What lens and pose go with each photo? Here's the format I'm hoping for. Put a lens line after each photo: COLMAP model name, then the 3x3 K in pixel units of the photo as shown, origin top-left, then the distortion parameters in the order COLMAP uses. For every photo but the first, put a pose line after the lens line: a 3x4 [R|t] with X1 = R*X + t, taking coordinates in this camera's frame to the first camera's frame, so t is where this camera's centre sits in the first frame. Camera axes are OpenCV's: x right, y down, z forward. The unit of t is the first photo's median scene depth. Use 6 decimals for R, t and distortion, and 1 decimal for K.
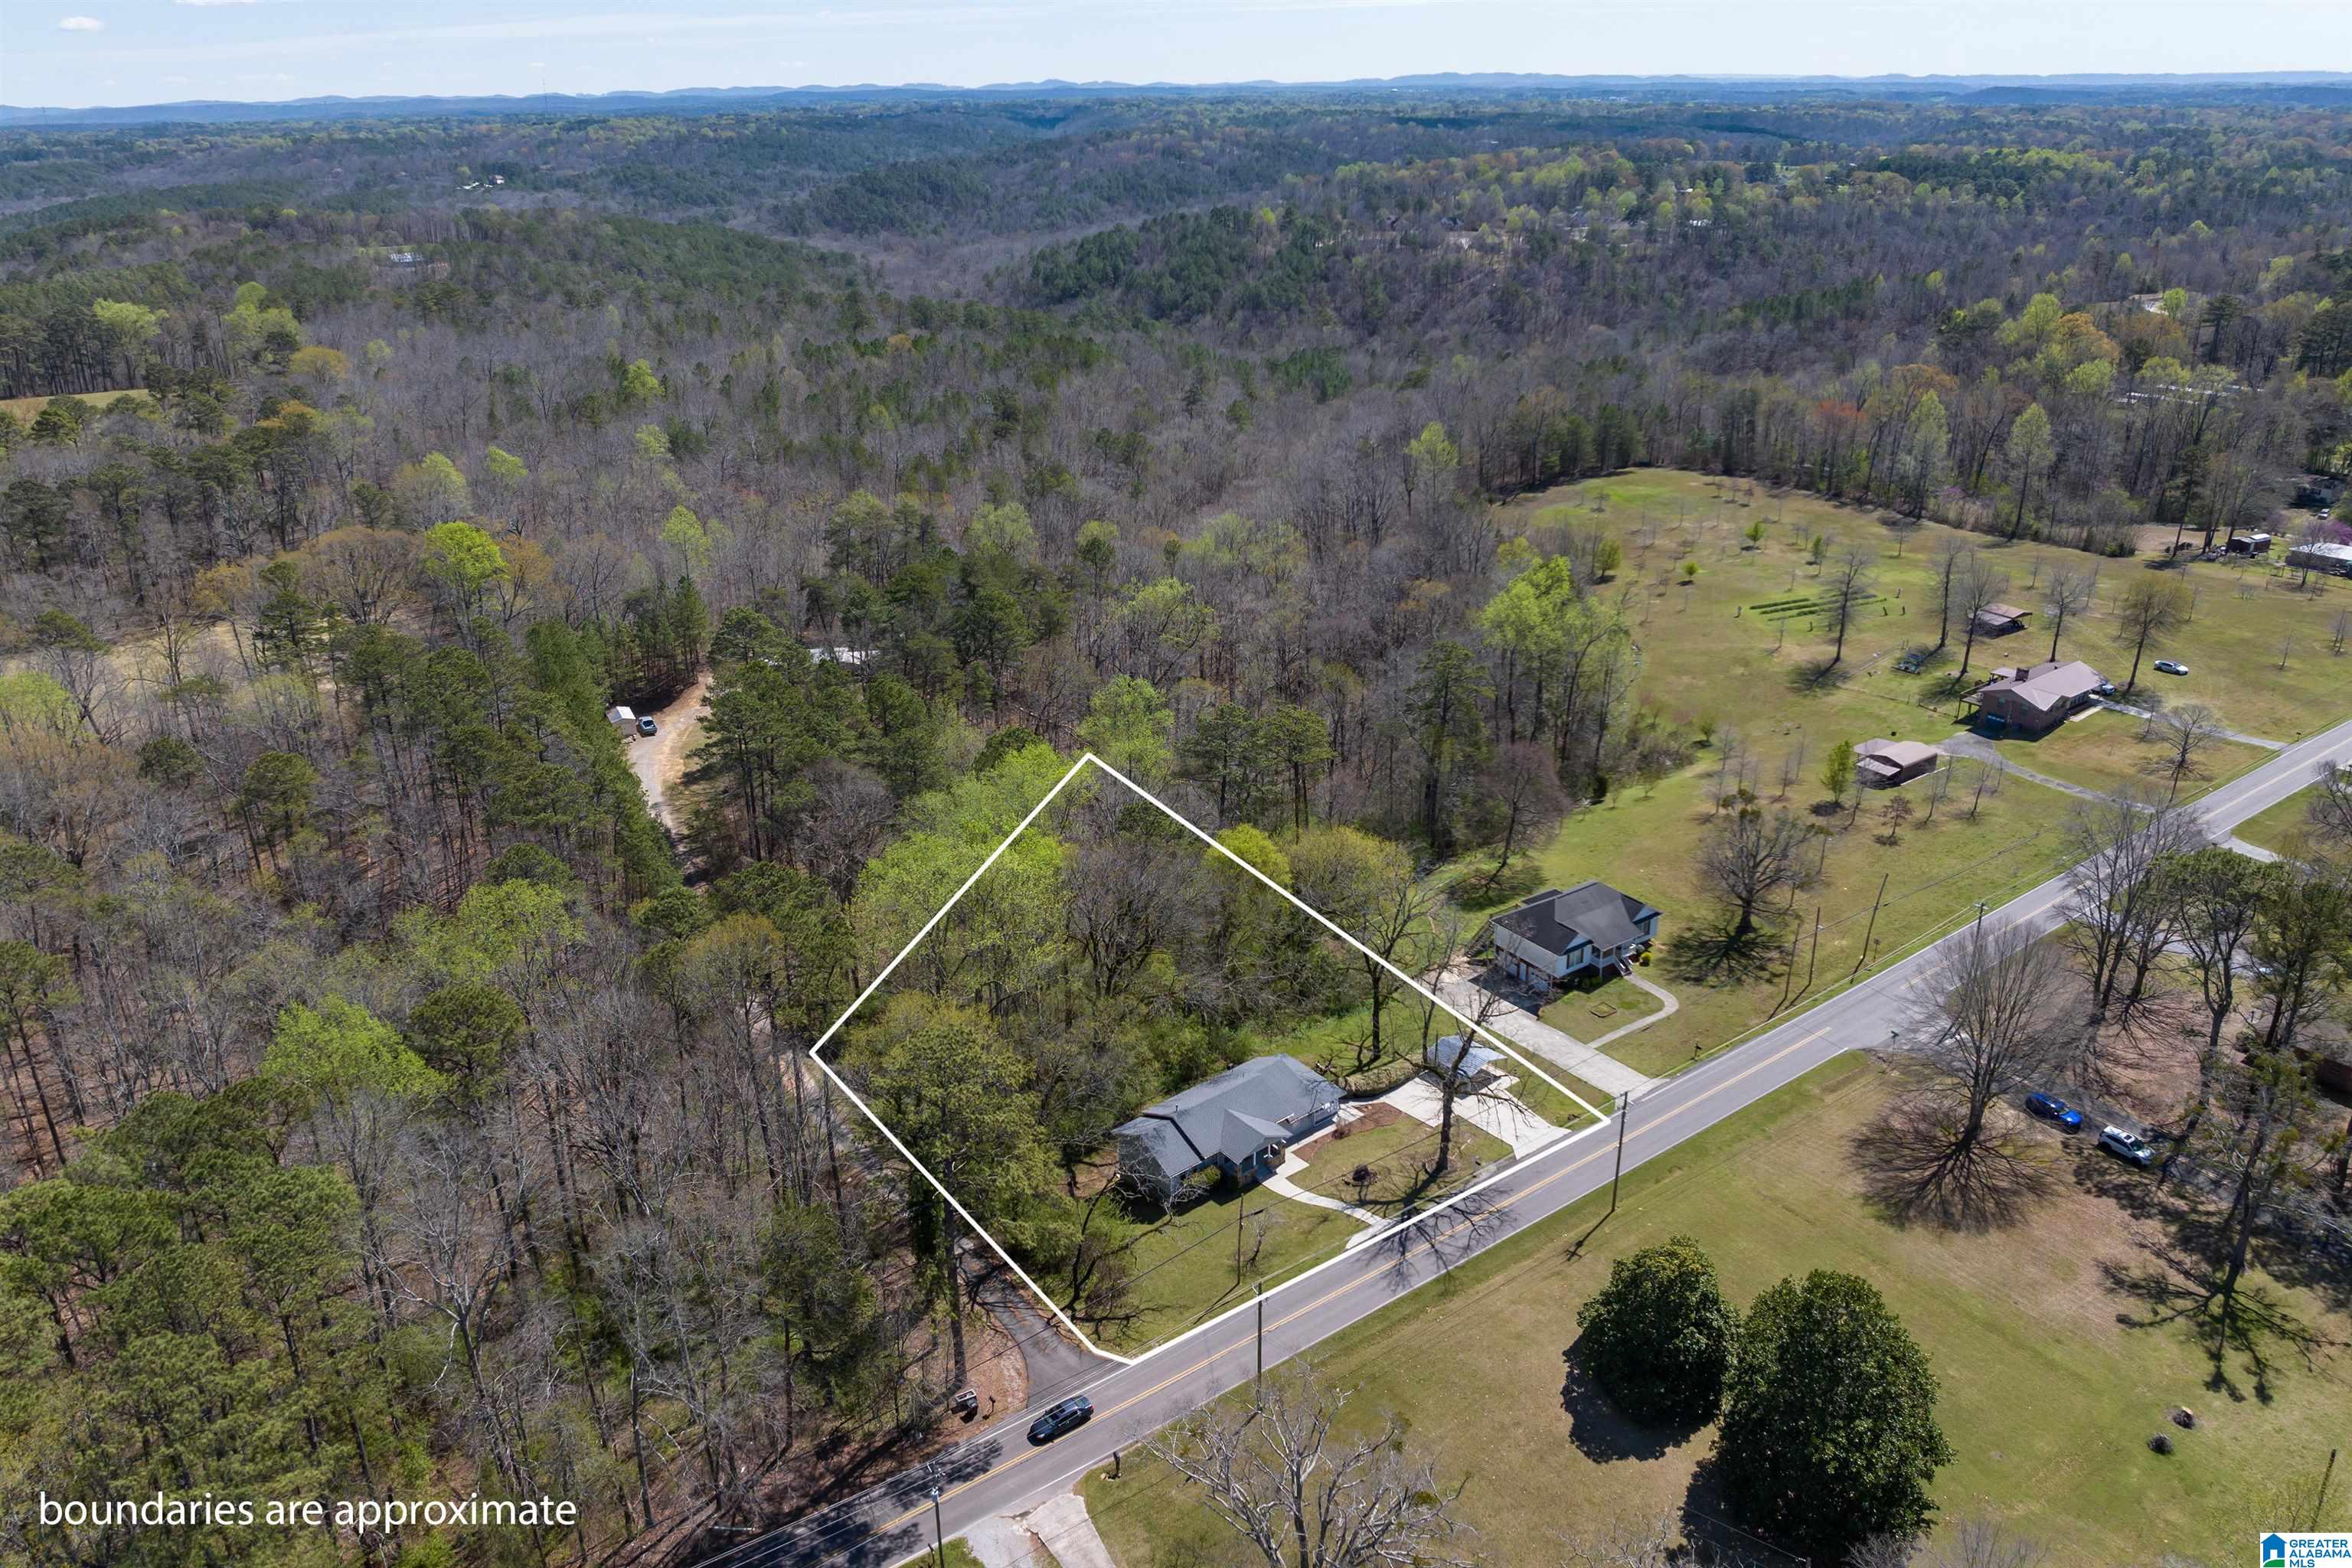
lens RADIAL K [[1632.2, 0, 1176.0], [0, 1632.2, 784.0], [0, 0, 1]] dist [-0.005907, -0.062141]
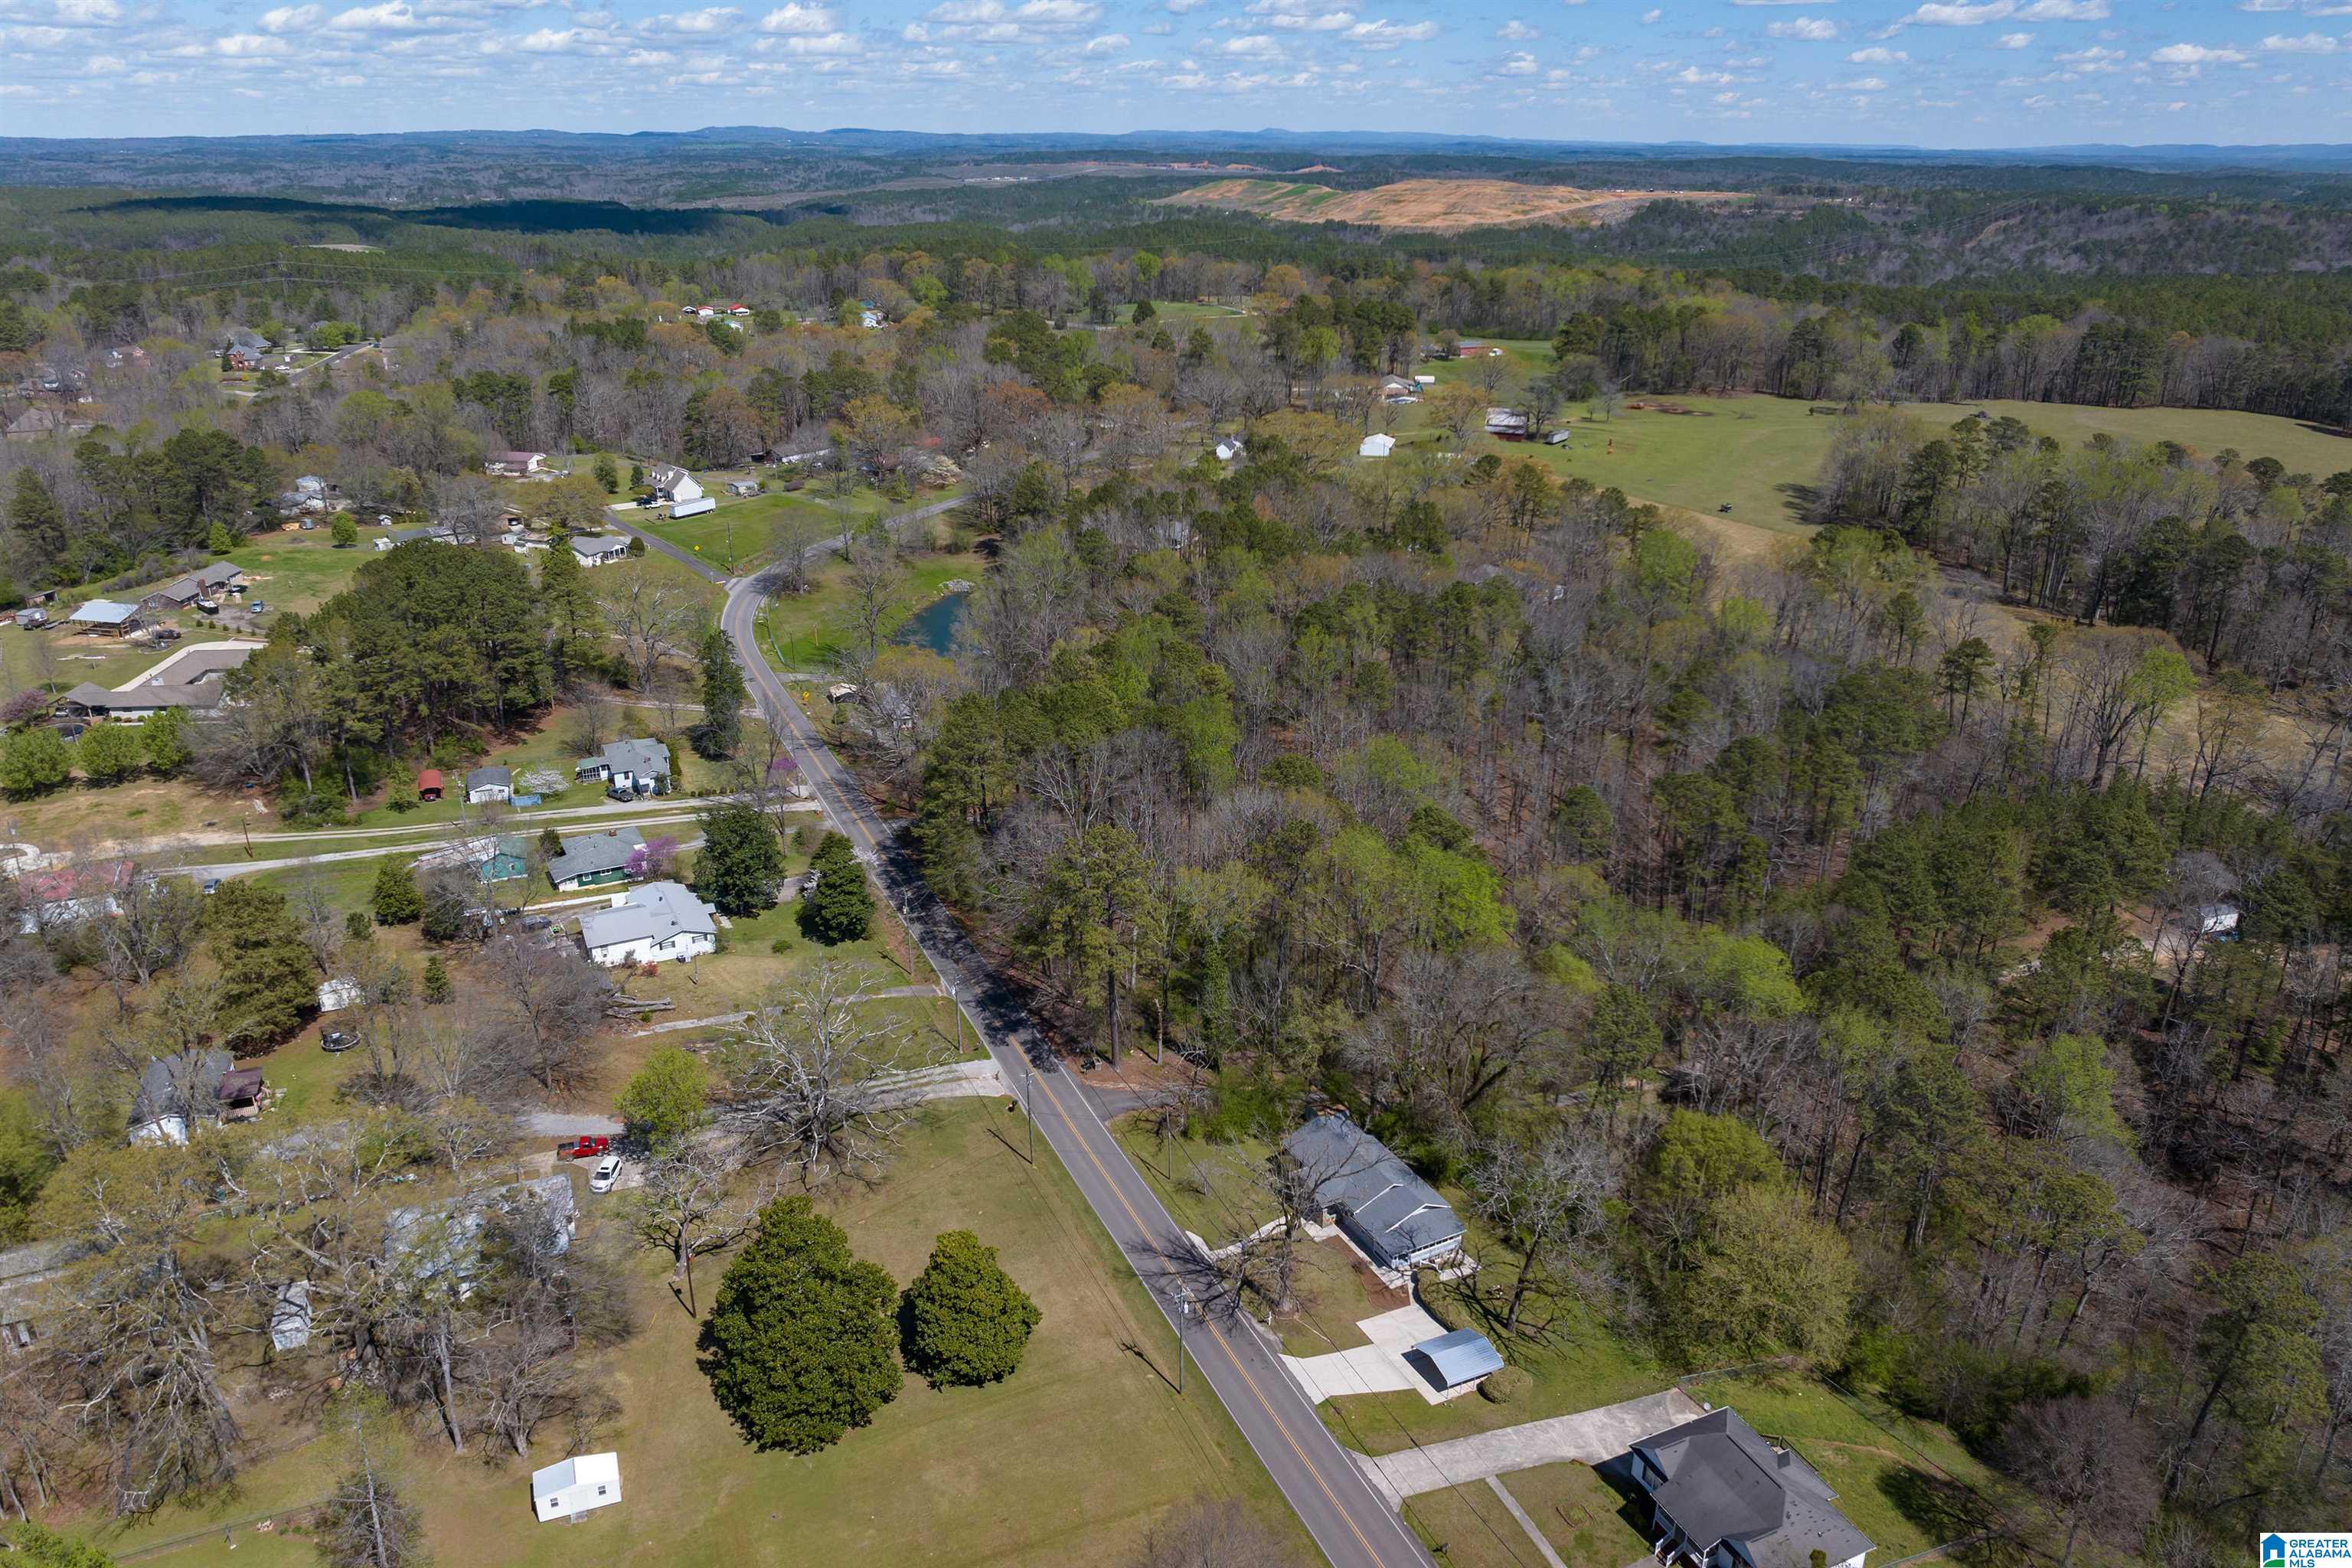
lens RADIAL K [[1640.5, 0, 1187.0], [0, 1640.5, 782.9], [0, 0, 1]] dist [-0.033455, -0.005060]
pose [[-0.182061, 0.378819, -0.907386, 0.874360], [-0.385370, 0.821494, 0.420282, -0.402891], [0.904624, 0.426196, -0.003576, 0.701140]]
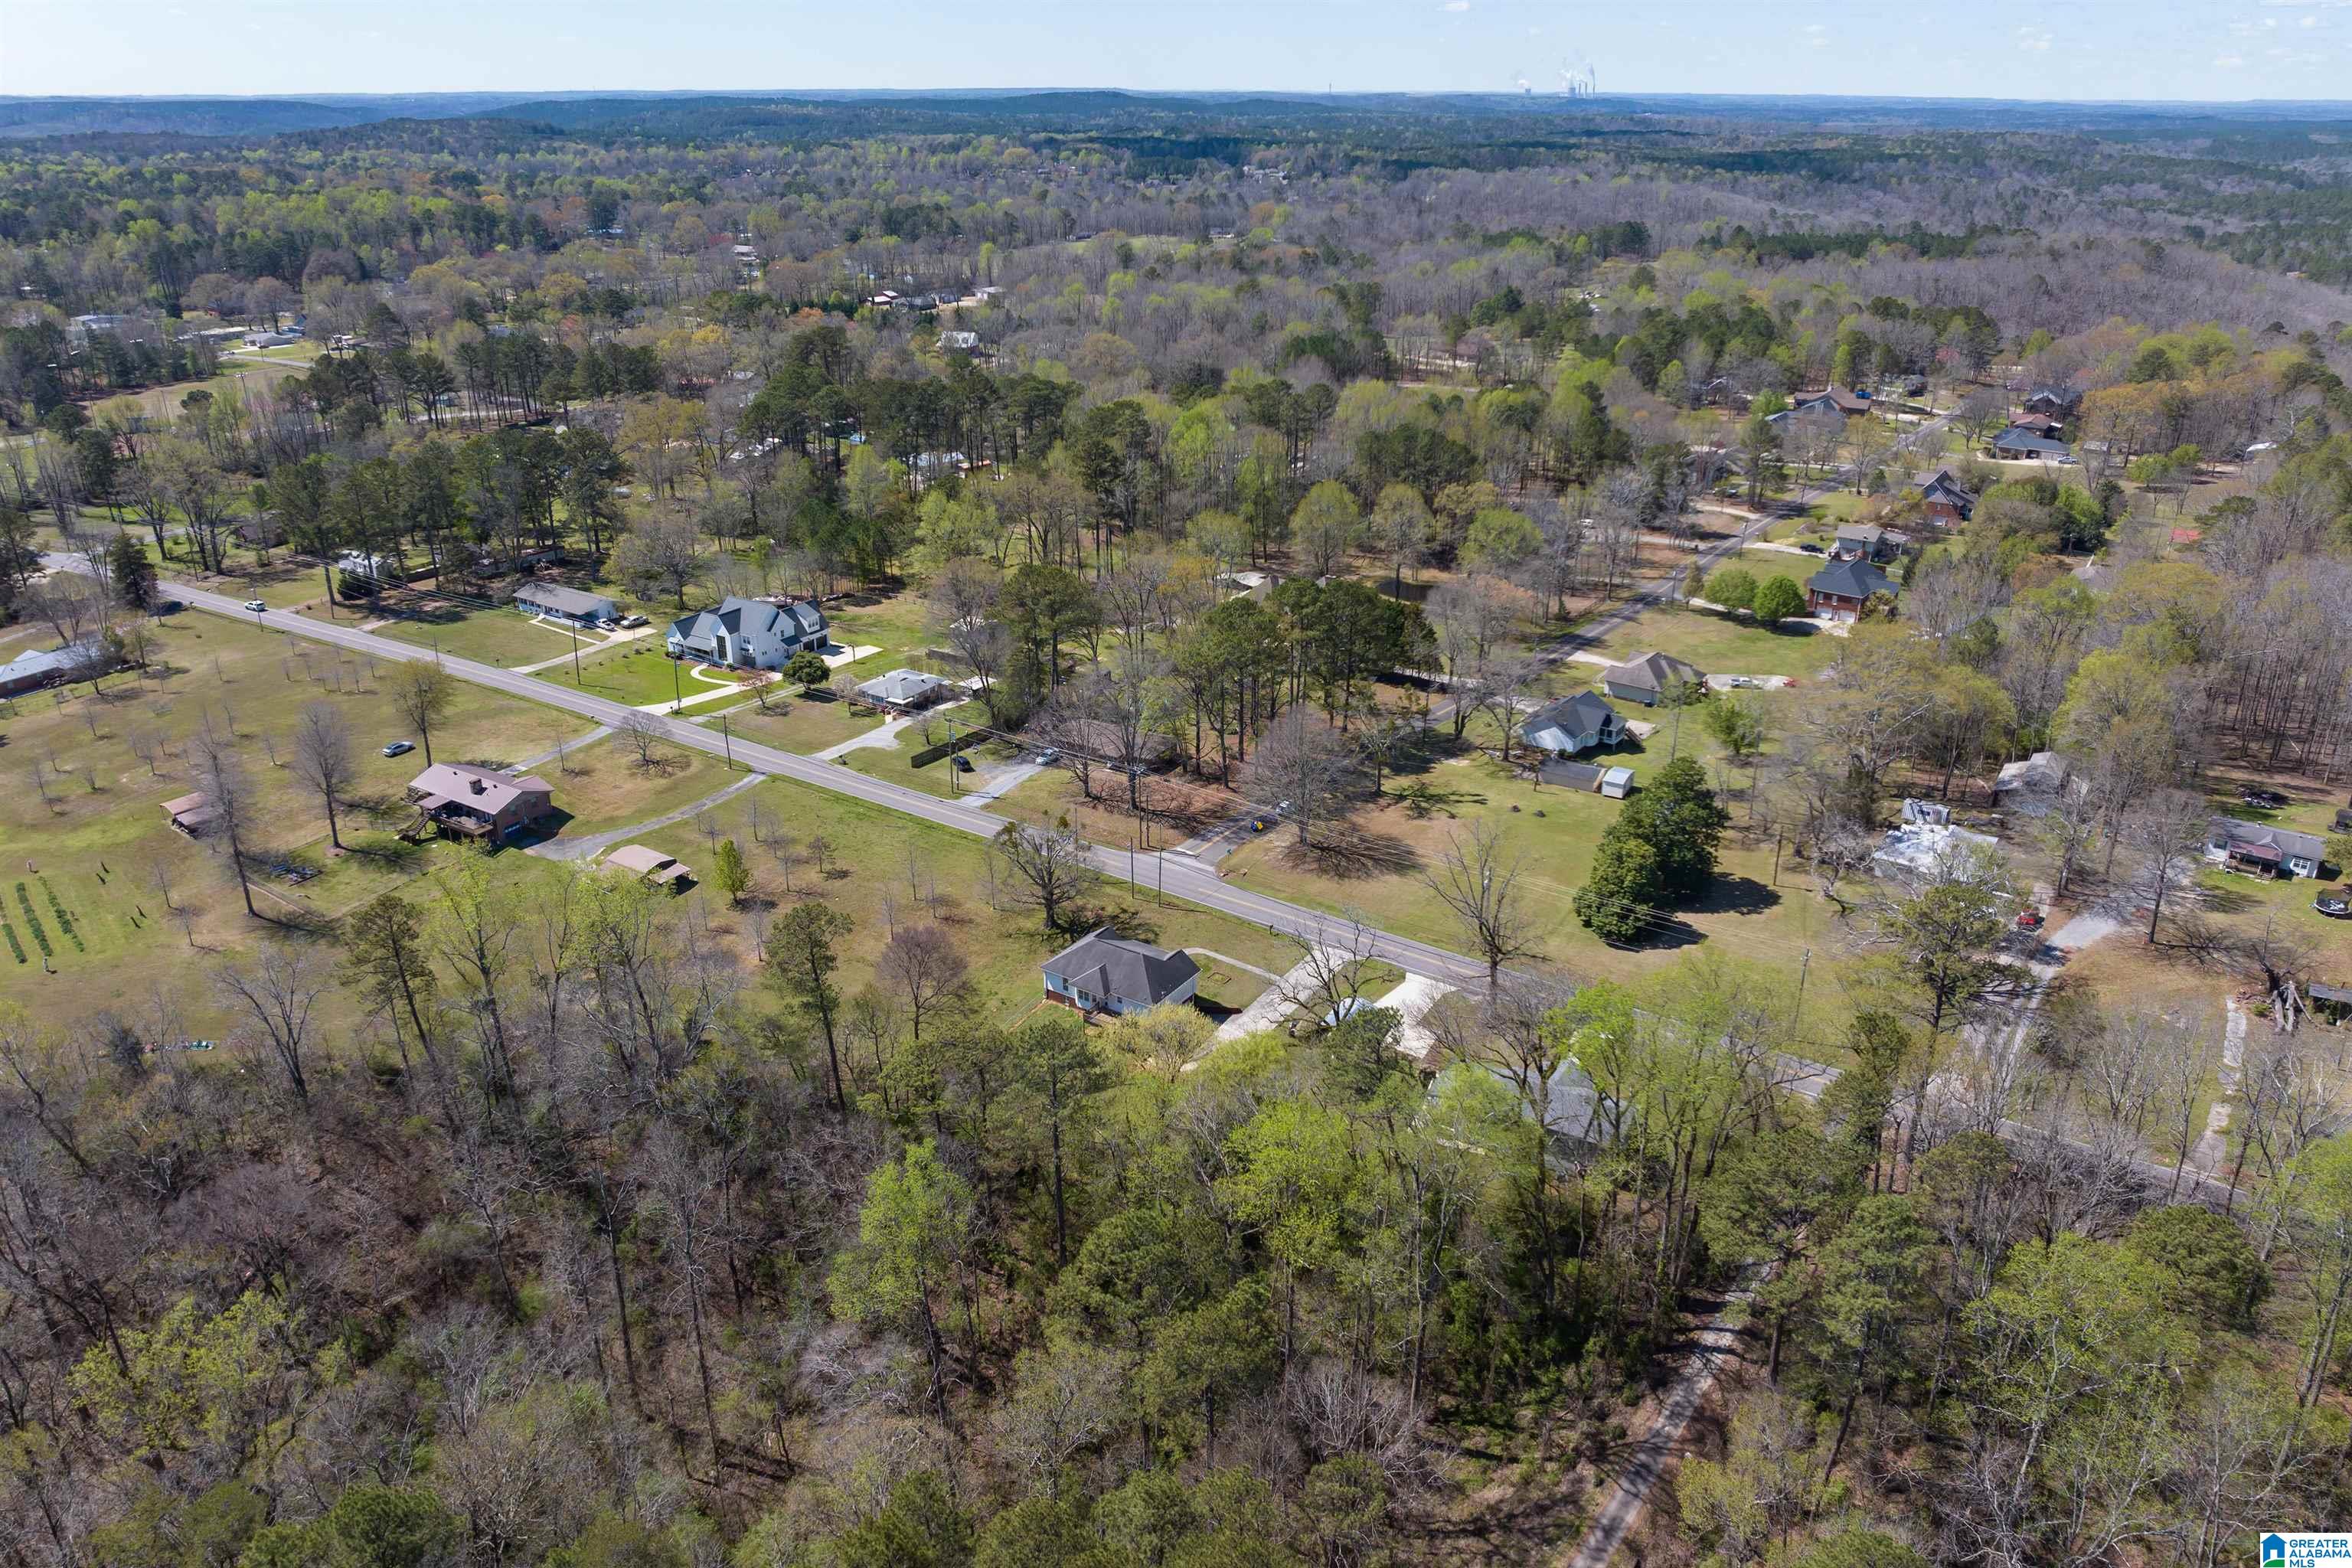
lens RADIAL K [[1640.5, 0, 1187.0], [0, 1640.5, 782.9], [0, 0, 1]] dist [-0.033455, -0.005060]
pose [[-0.380150, -0.345846, 0.857833, -0.711311], [0.367542, 0.794607, 0.483232, -0.565485], [-0.848763, 0.498990, -0.174957, 1.175747]]
